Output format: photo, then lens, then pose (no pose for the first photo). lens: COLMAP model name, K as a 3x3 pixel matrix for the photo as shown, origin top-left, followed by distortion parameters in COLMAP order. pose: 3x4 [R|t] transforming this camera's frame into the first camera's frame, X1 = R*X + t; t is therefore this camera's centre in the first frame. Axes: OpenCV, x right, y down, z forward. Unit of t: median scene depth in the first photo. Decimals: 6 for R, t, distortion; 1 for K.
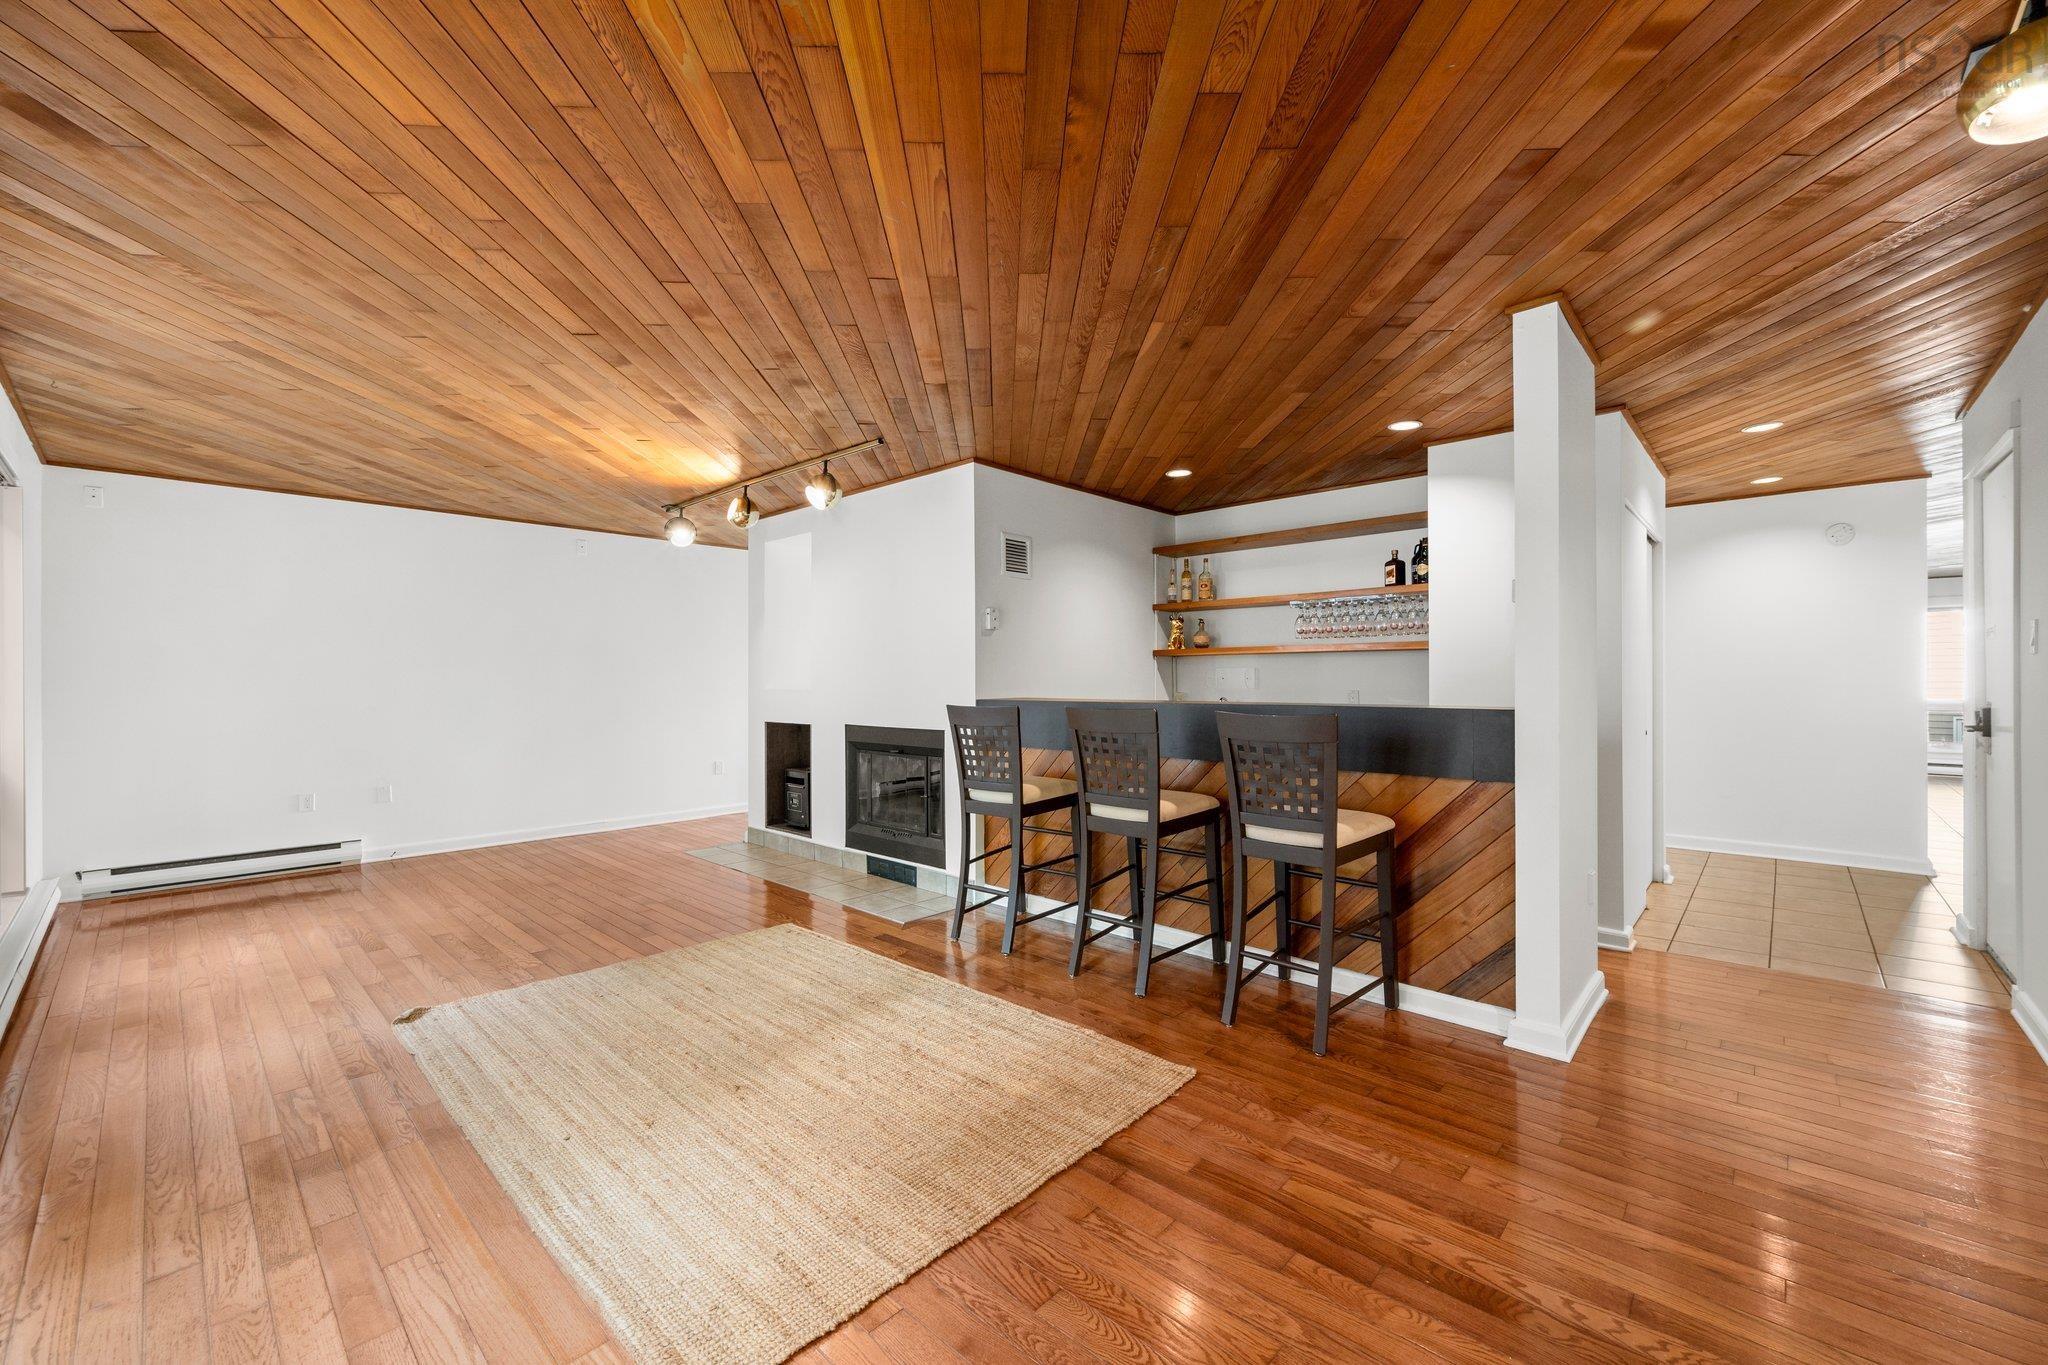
lens RADIAL K [[818.6, 0, 1032.4], [0, 818.6, 677.6], [0, 0, 1]] dist [-0.000334, -0.000126]
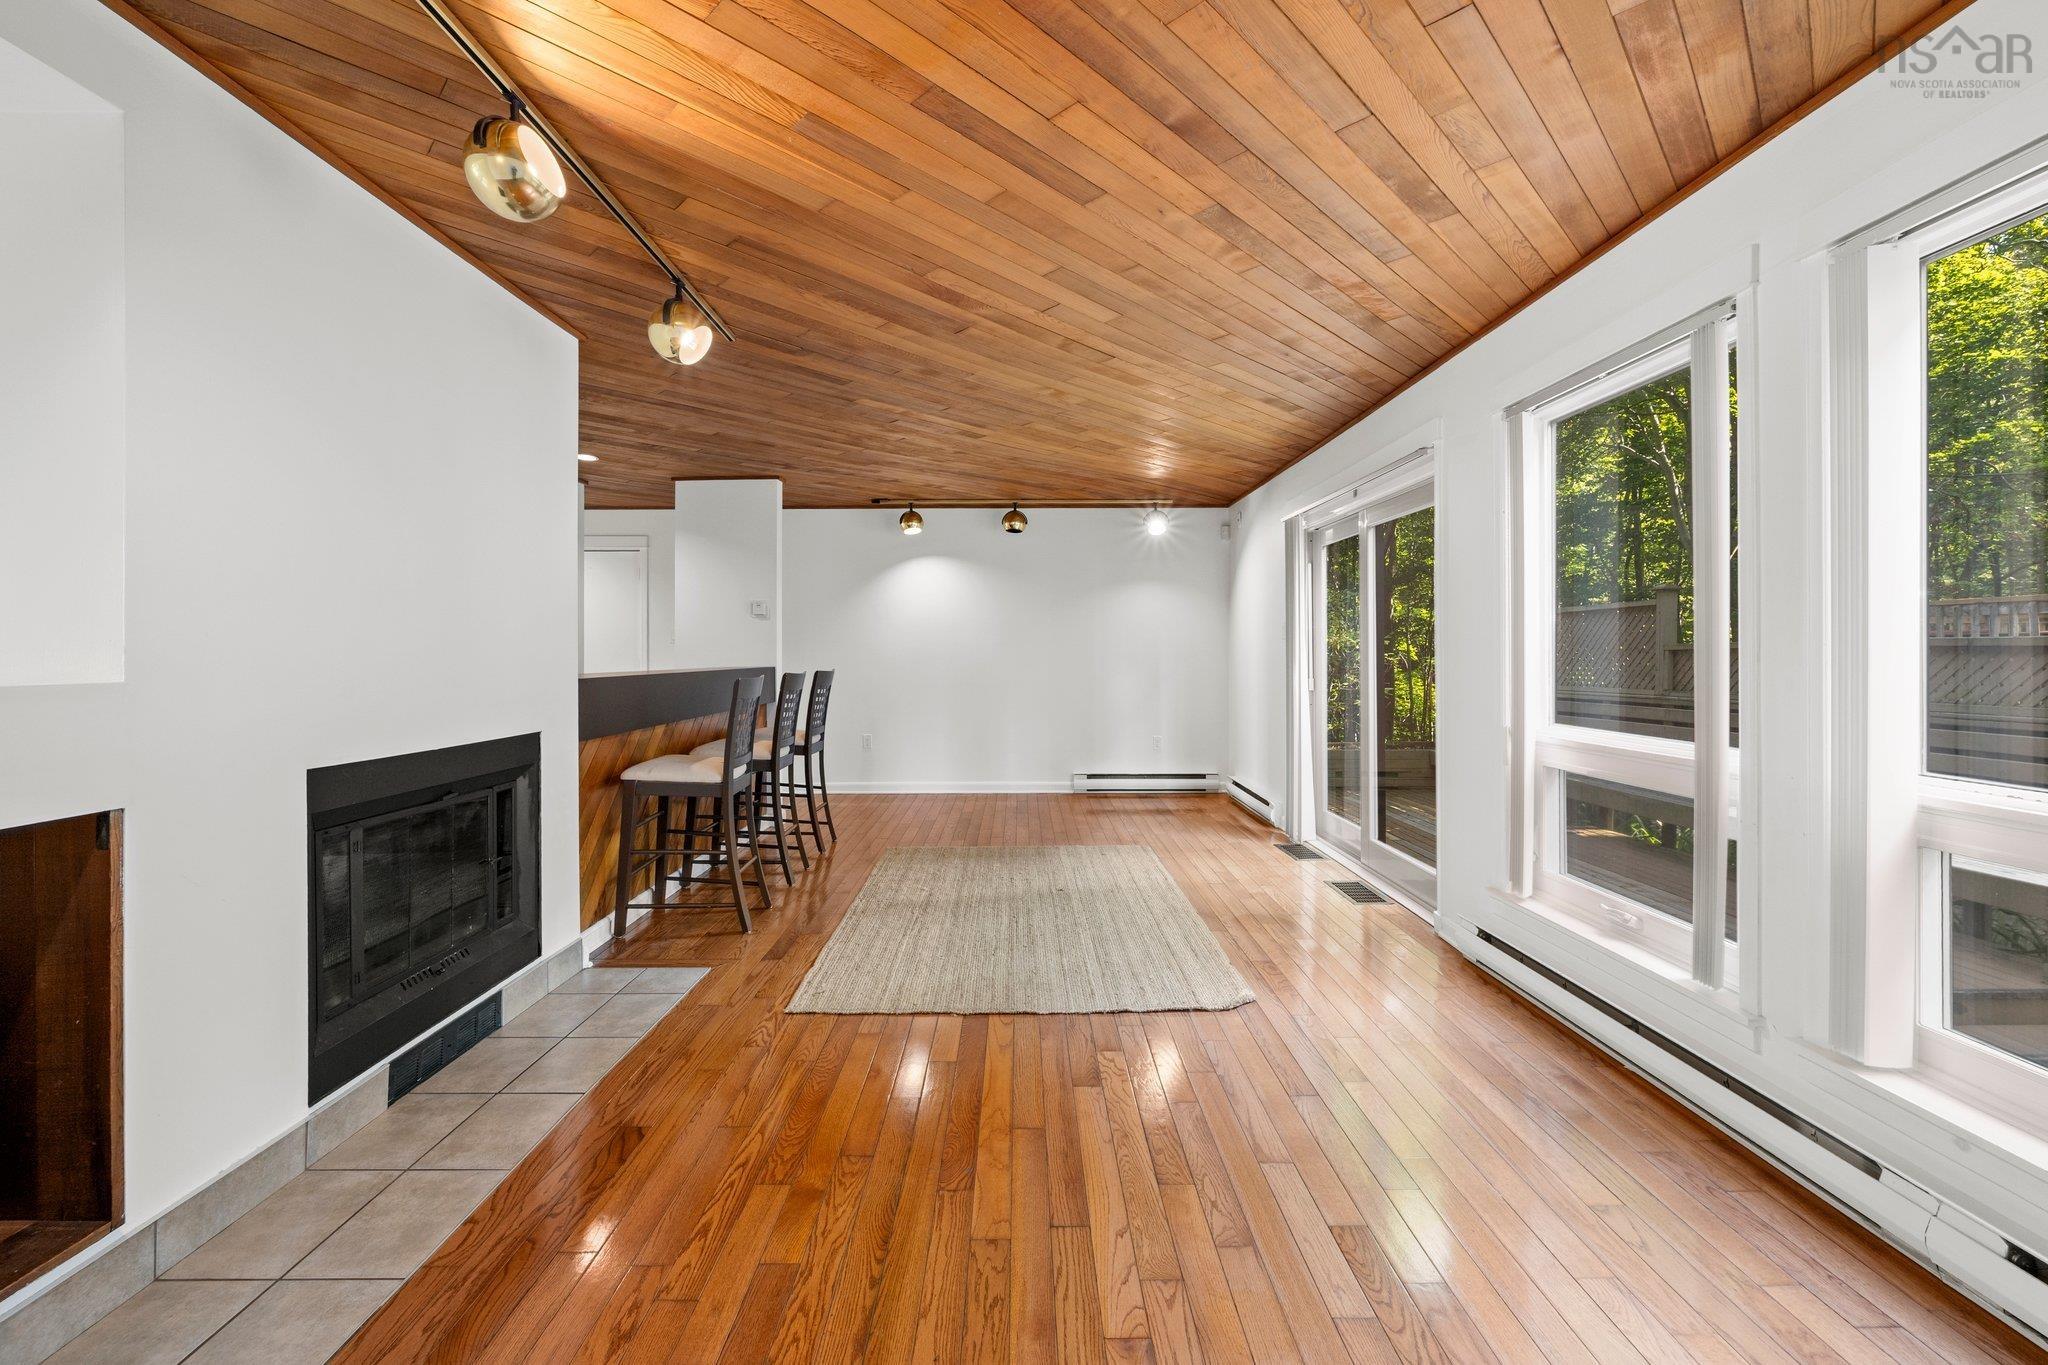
lens RADIAL K [[827.6, 0, 1022.1], [0, 827.6, 653.8], [0, 0, 1]] dist [0.000832, -0.000152]
pose [[-0.682297, 0.005897, 0.731051, -0.801171], [0.003608, 0.999982, -0.004699, 0.010267], [-0.731066, -0.000568, -0.682307, 1.144528]]
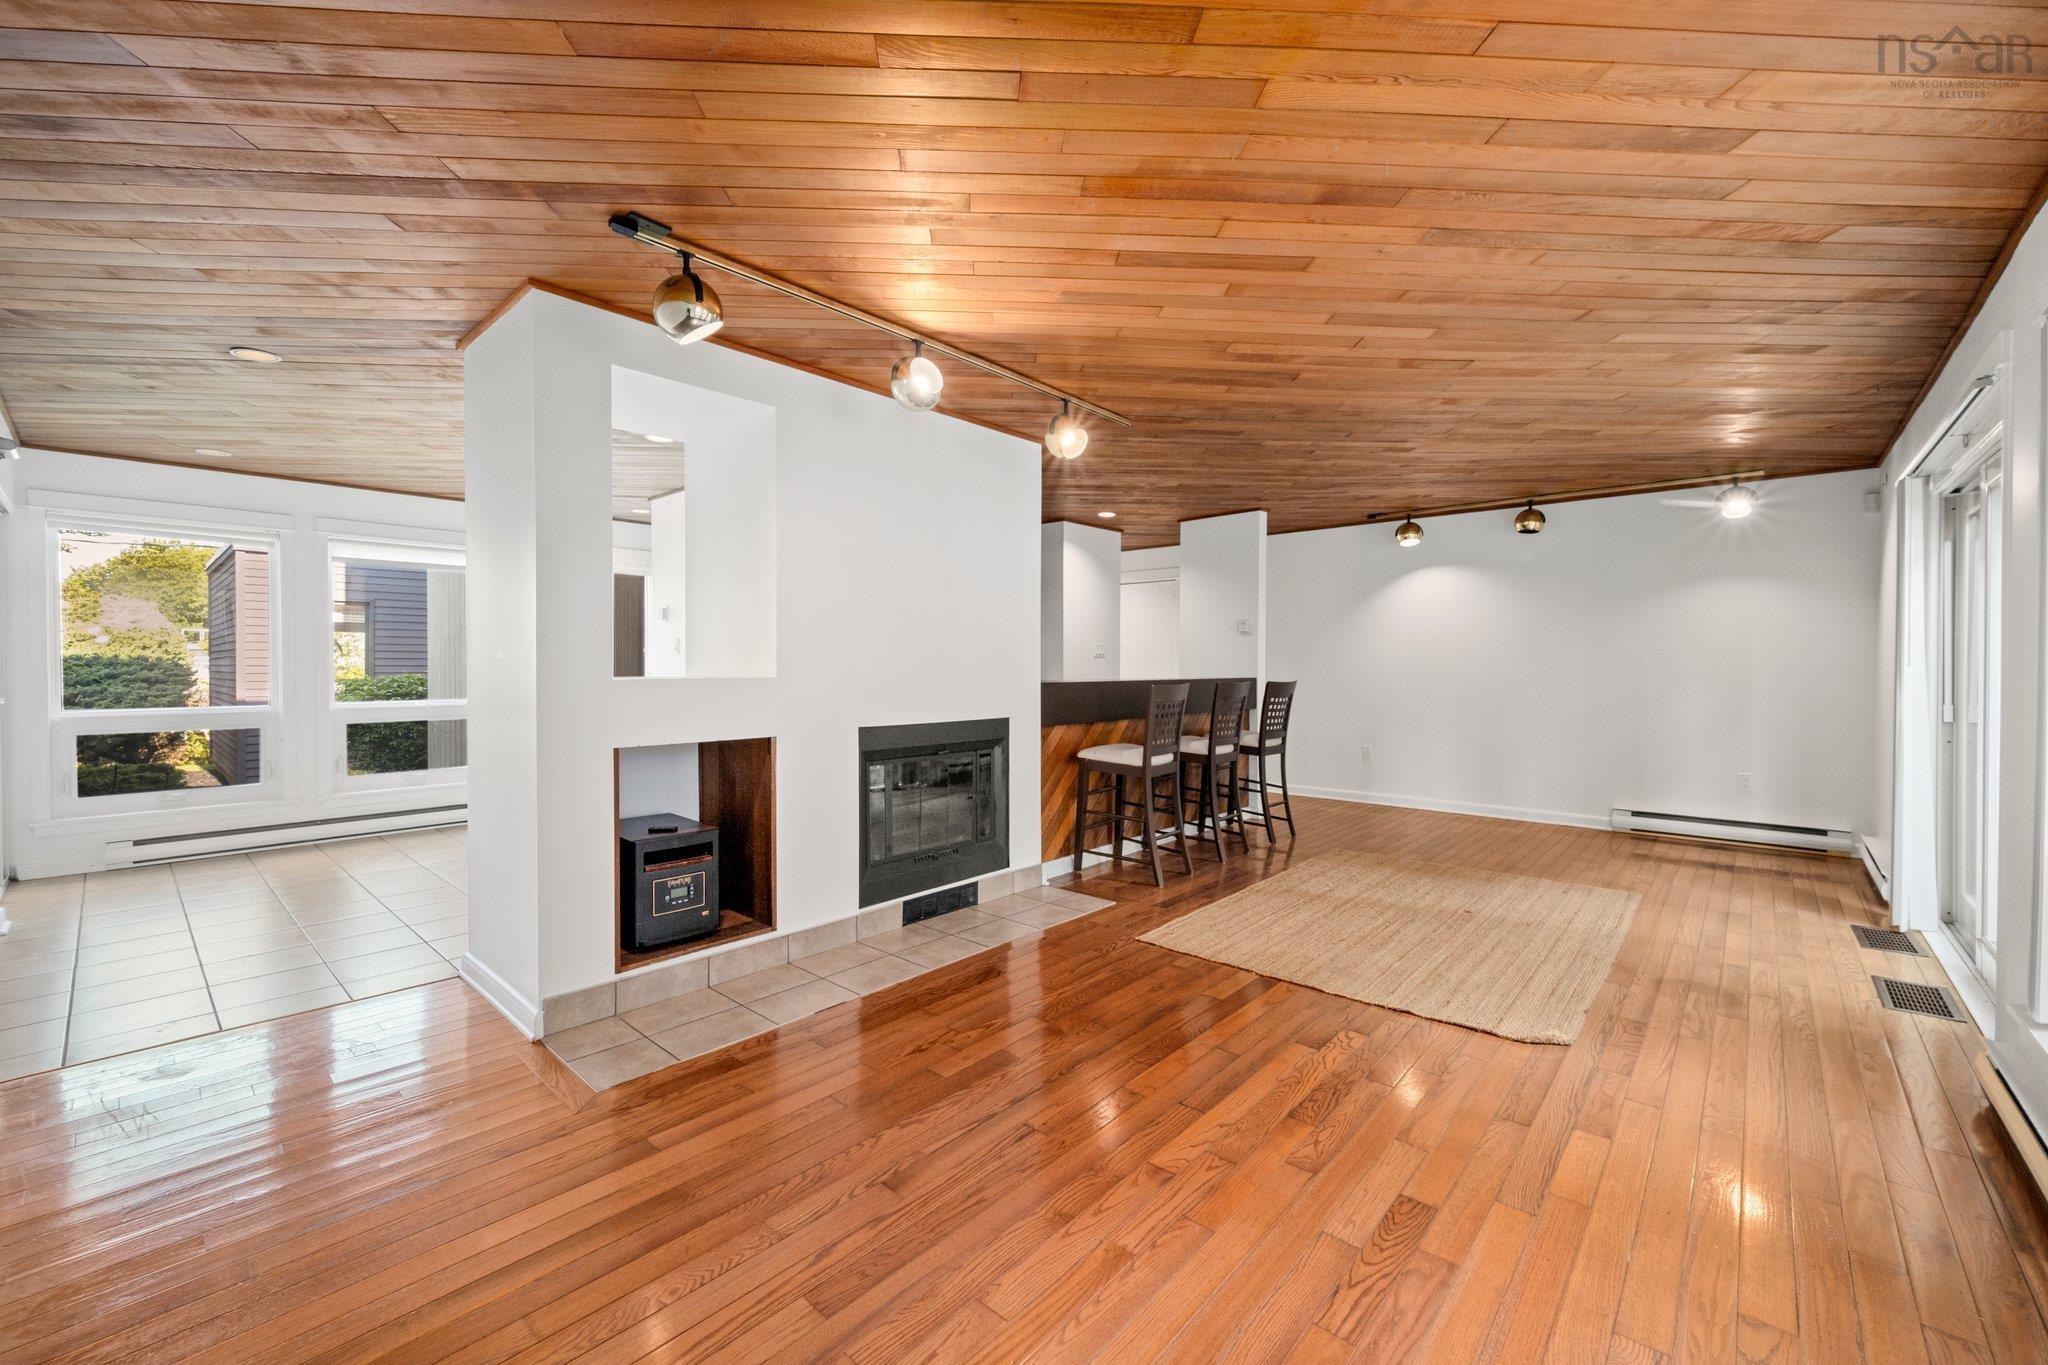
lens RADIAL K [[818.6, 0, 1032.4], [0, 818.6, 677.6], [0, 0, 1]] dist [-0.000334, -0.000126]
pose [[-0.022731, -0.010125, 0.999690, -1.012053], [-0.005542, 0.999935, 0.010002, 0.010915], [-0.999726, -0.005312, -0.022785, 0.981899]]
